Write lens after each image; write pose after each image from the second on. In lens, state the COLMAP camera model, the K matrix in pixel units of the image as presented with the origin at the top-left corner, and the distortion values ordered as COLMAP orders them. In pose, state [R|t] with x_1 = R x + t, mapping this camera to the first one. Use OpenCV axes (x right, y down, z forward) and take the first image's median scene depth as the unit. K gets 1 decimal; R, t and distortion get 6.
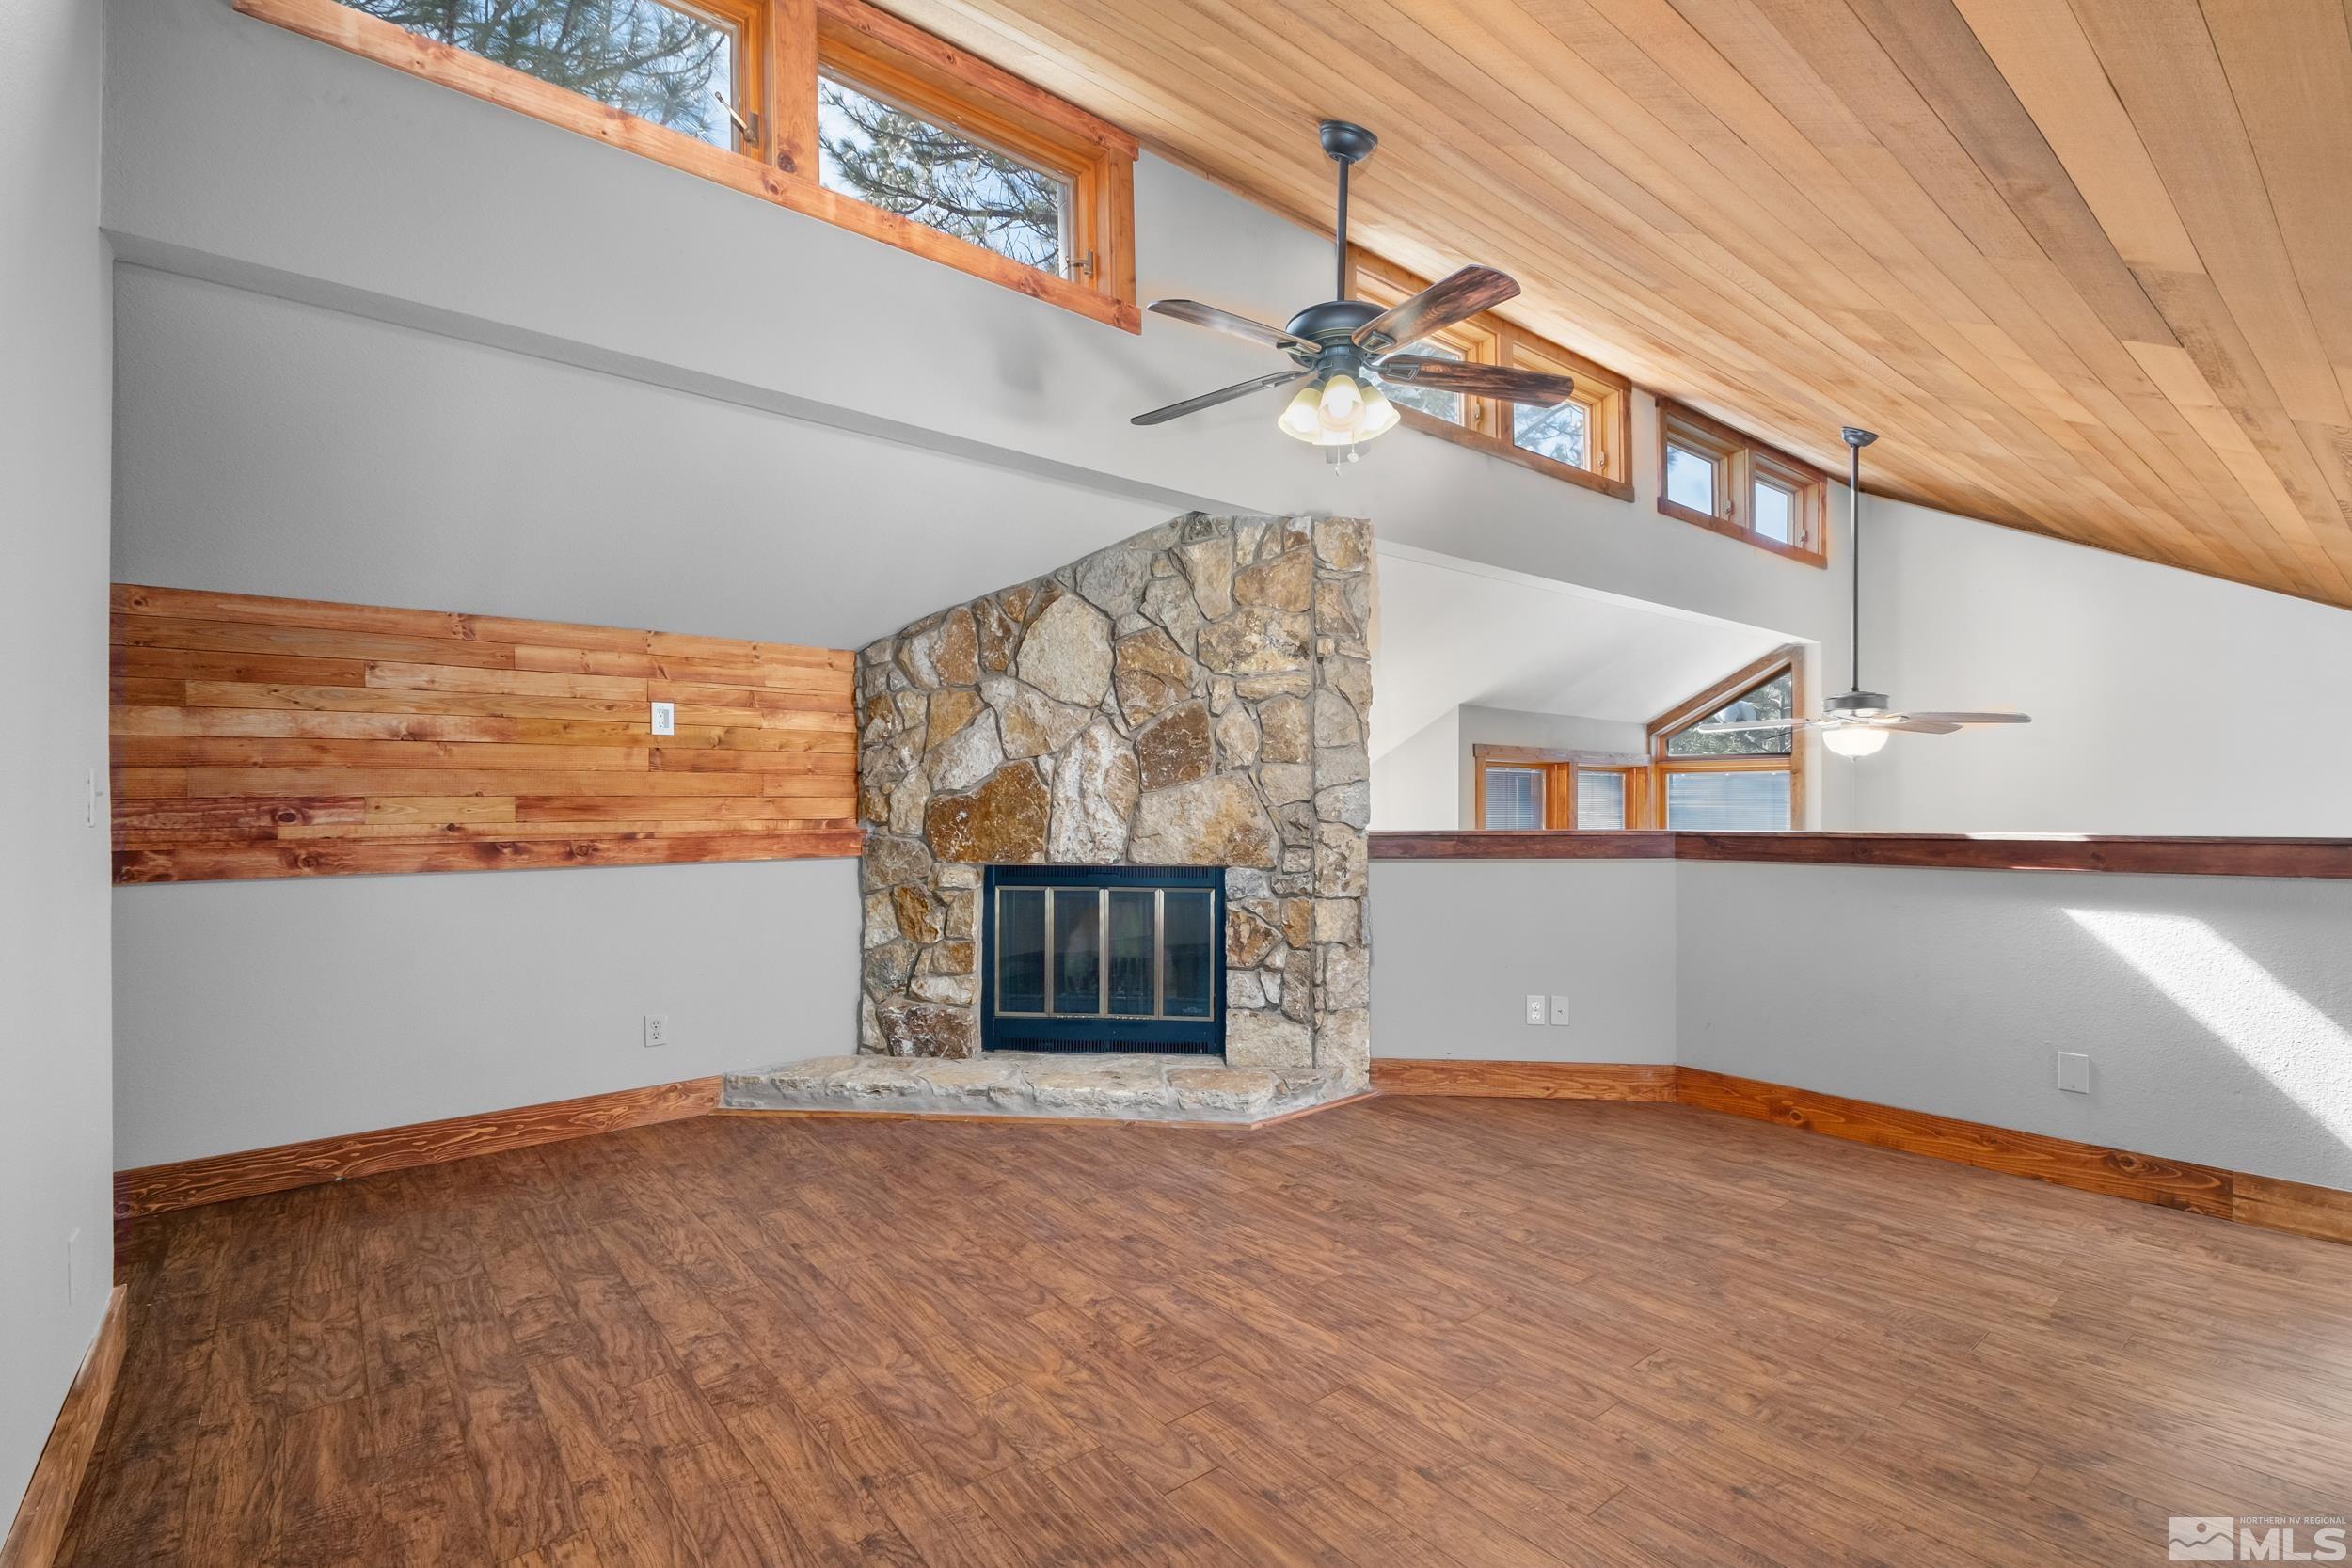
lens RADIAL K [[1031.5, 0, 1177.6], [0, 1031.5, 794.6], [0, 0, 1]] dist [0.028882, -0.011532]
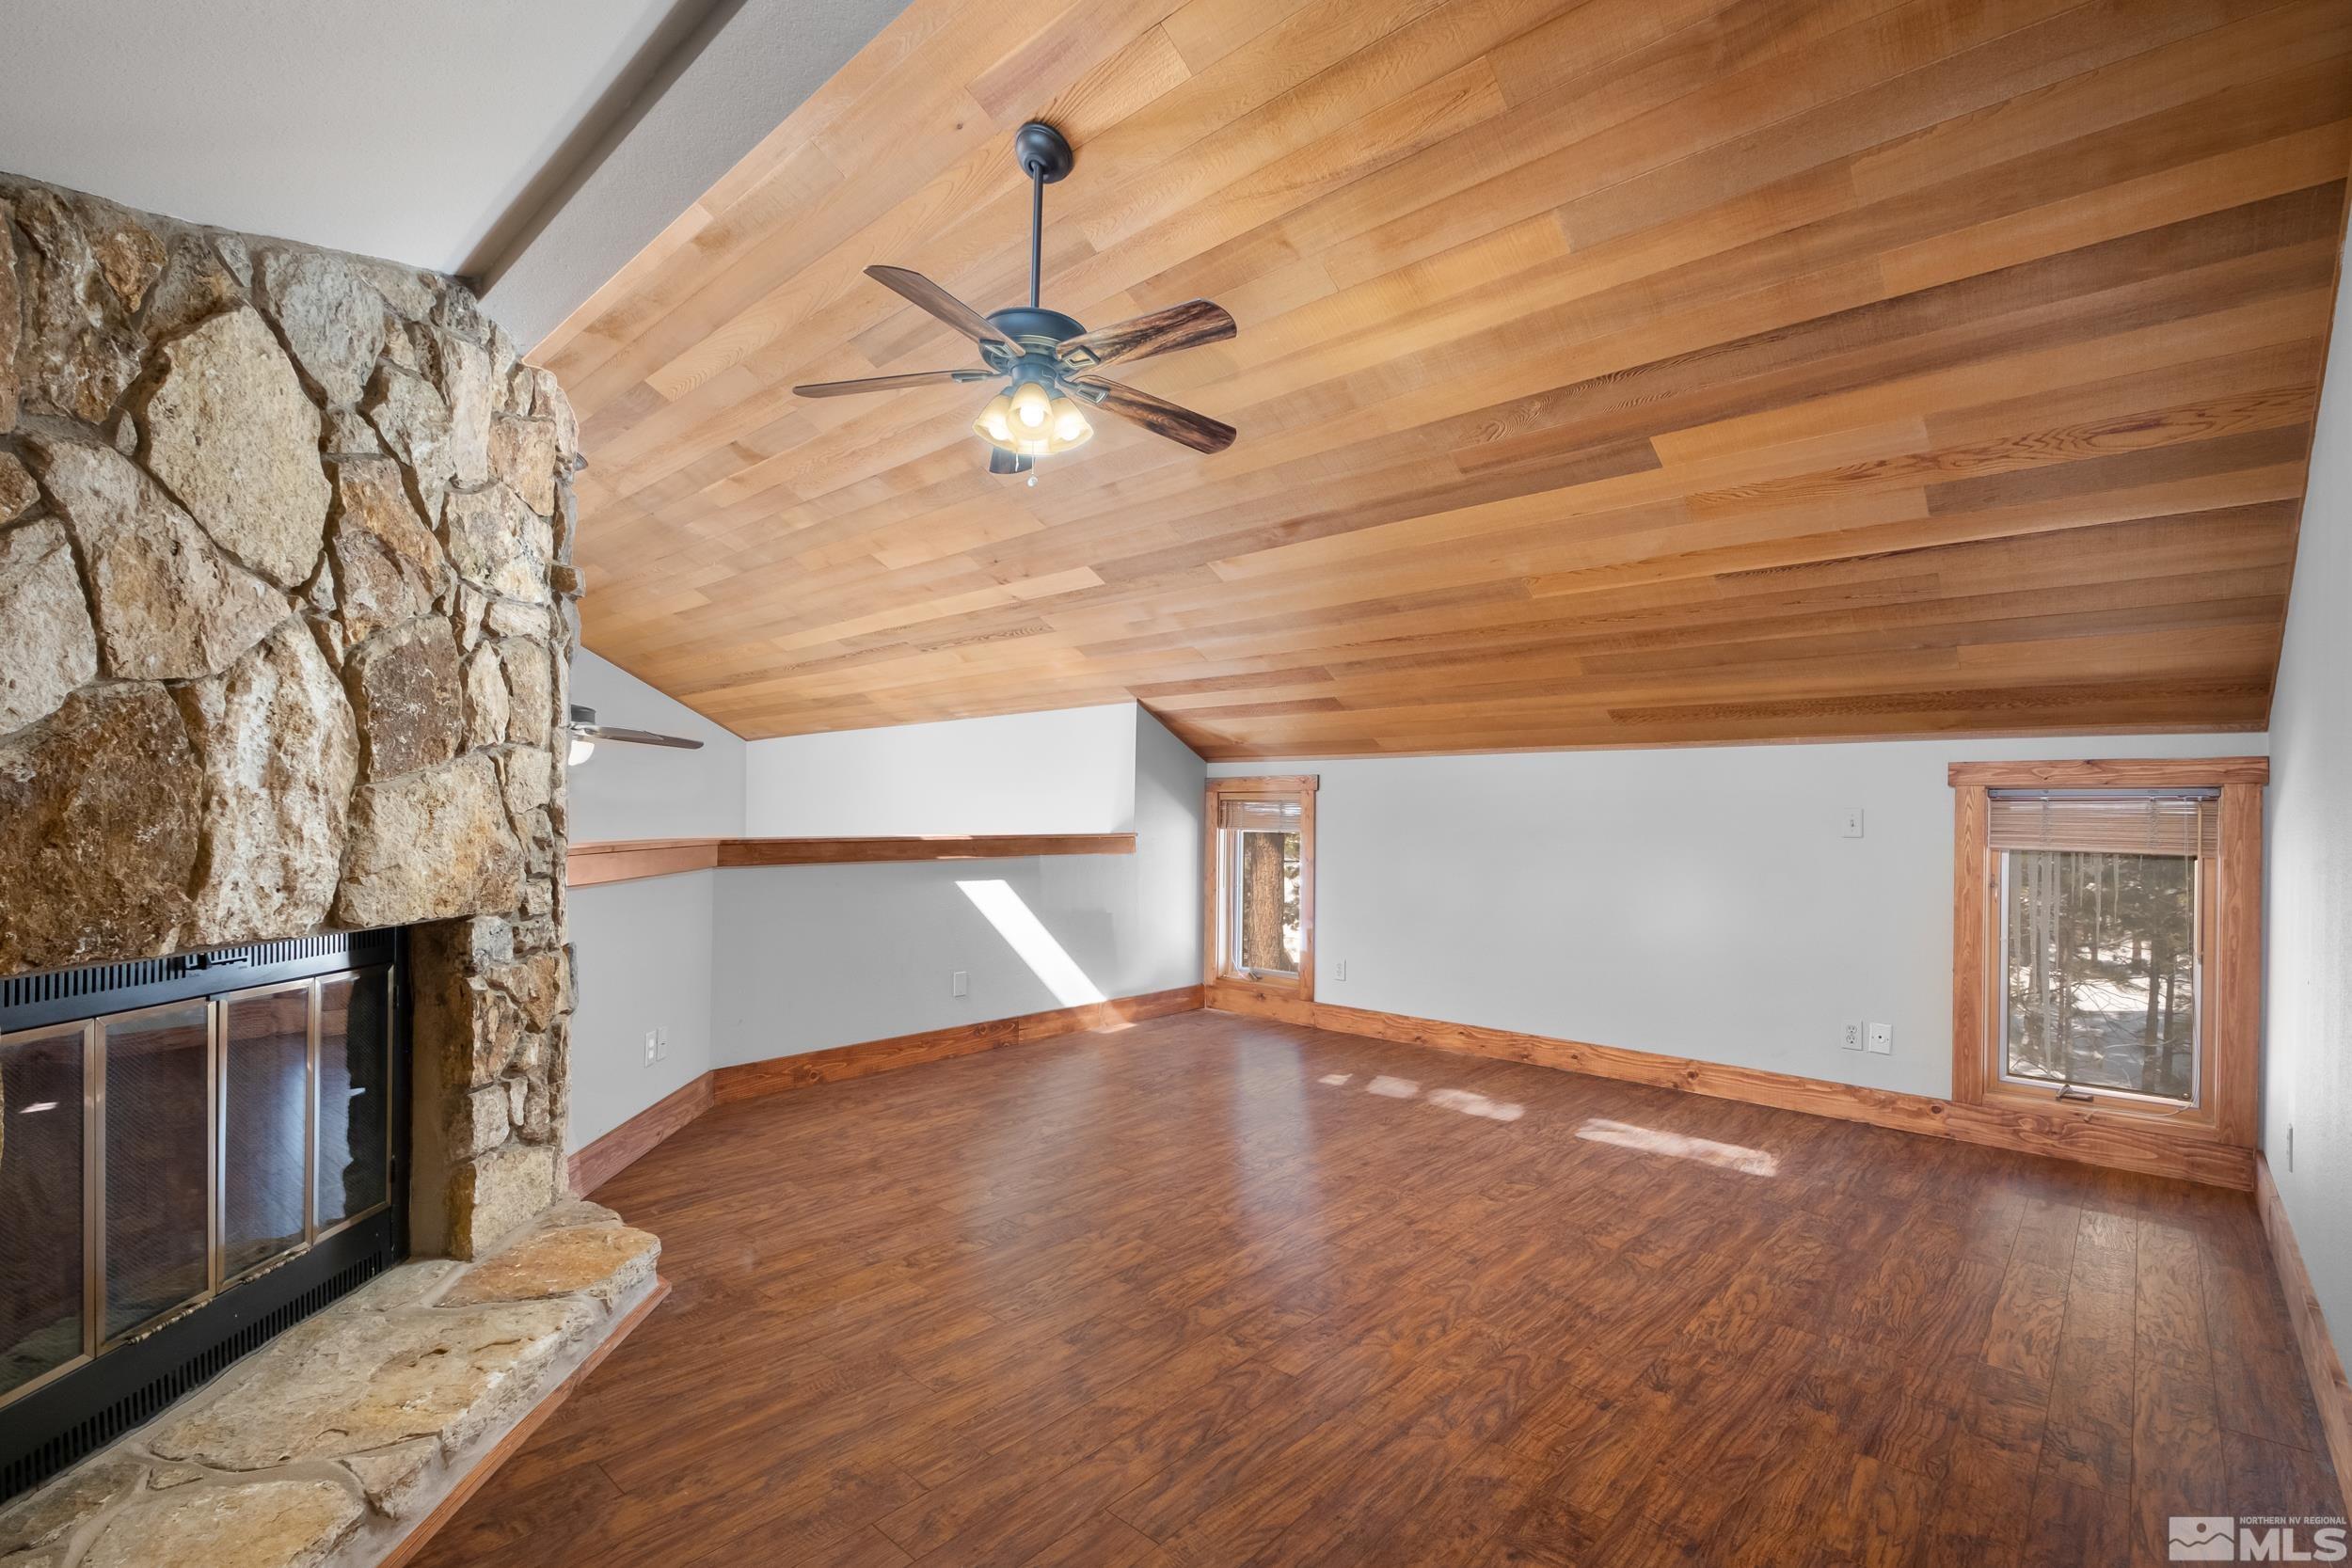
lens RADIAL K [[1031.5, 0, 1166.9], [0, 1031.5, 813.8], [0, 0, 1]] dist [0.028882, -0.011532]
pose [[-0.122440, 0.005648, 0.992460, -0.633773], [-0.021302, 0.999738, -0.008317, 0.009601], [-0.992247, -0.022159, -0.122288, 0.745871]]
